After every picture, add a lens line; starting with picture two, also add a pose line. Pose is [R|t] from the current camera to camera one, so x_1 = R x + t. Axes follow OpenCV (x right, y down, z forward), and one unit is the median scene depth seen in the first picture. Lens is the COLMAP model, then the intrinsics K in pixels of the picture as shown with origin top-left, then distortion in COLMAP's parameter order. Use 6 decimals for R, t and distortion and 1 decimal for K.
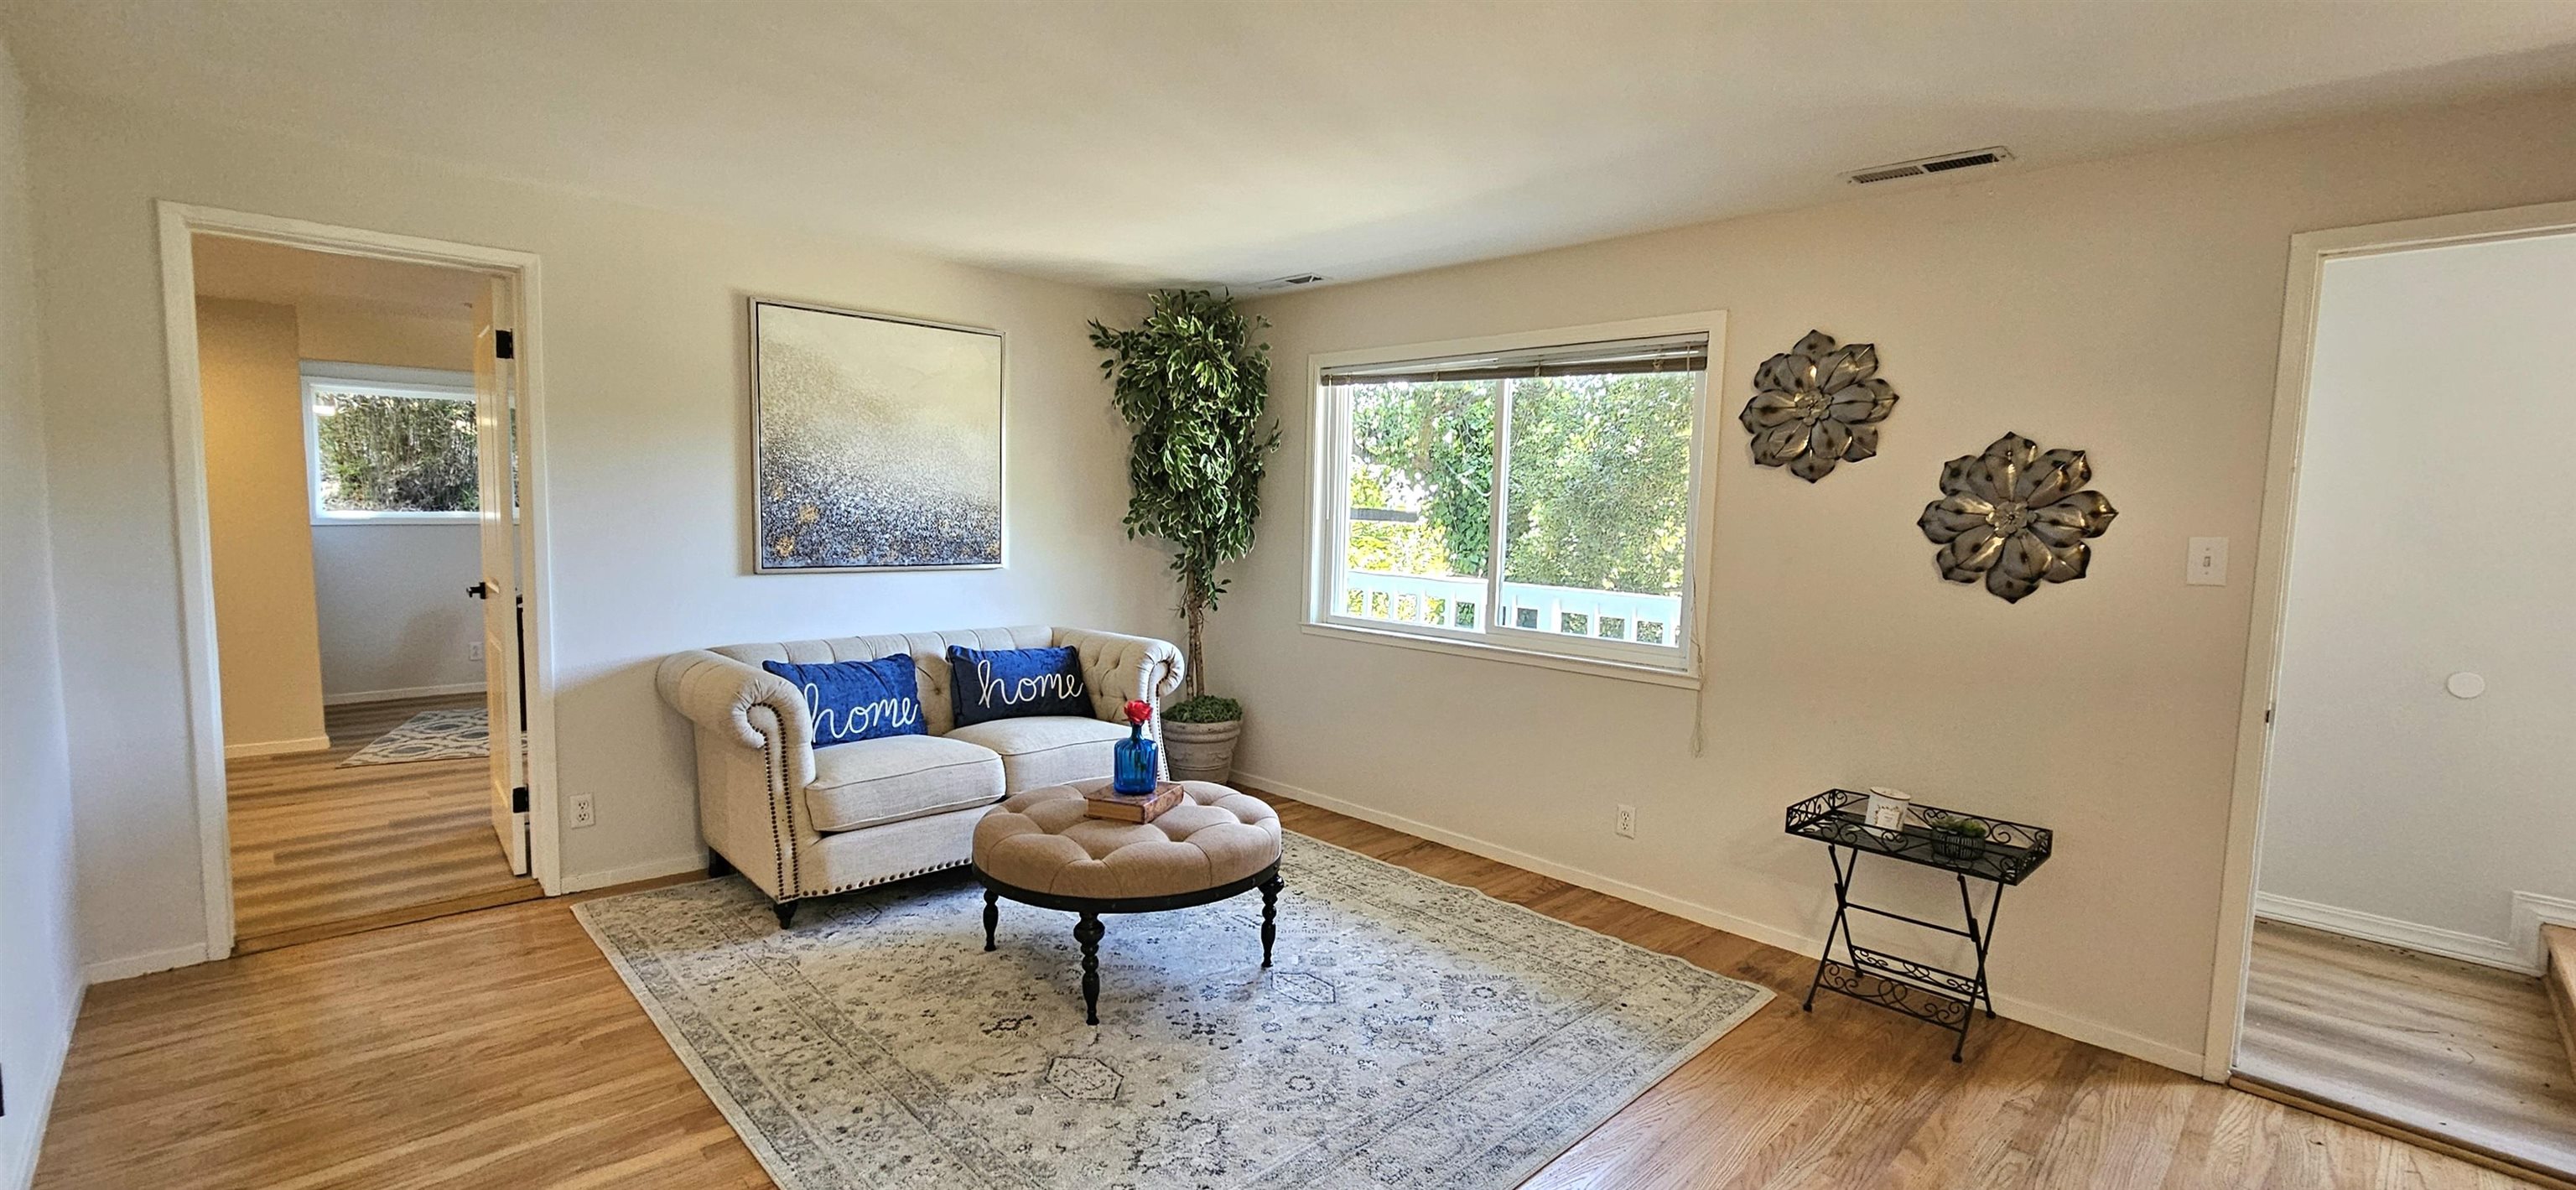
lens RADIAL K [[1071.3, 0, 1292.1], [0, 1071.3, 600.0], [0, 0, 1]] dist [0.001025, -0.000347]
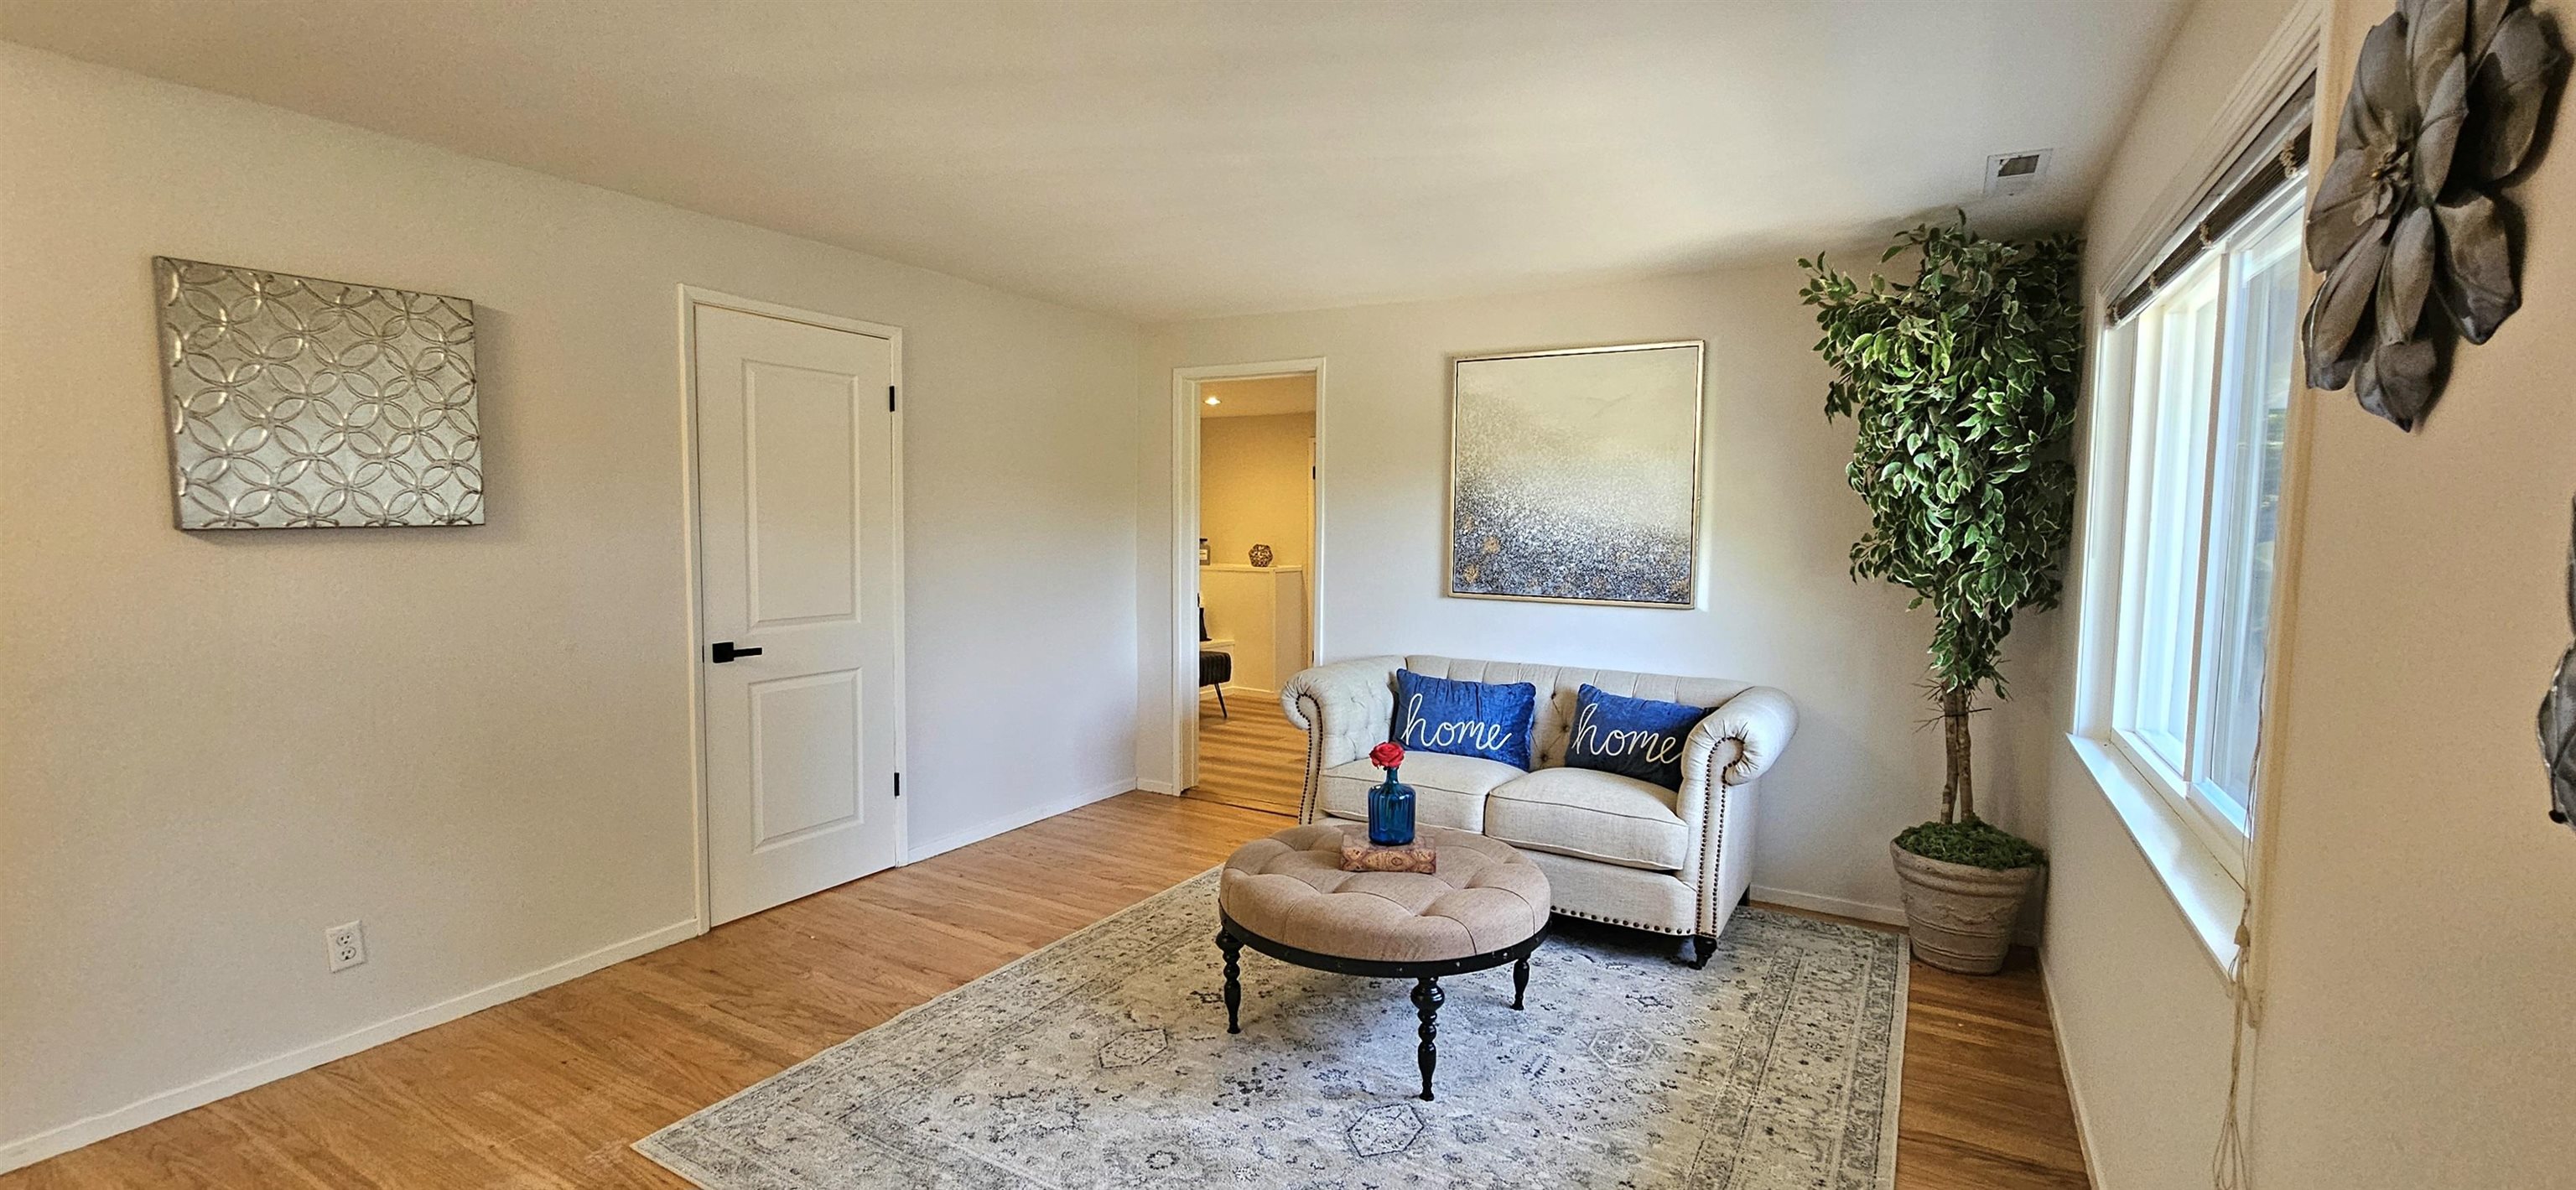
lens RADIAL K [[1071.3, 0, 1292.1], [0, 1071.3, 600.0], [0, 0, 1]] dist [0.001025, -0.000347]
pose [[0.278234, 0.045691, -0.959426, 0.564098], [-0.093793, 0.995387, 0.020203, -0.028910], [0.955923, 0.084366, 0.281236, 0.521686]]
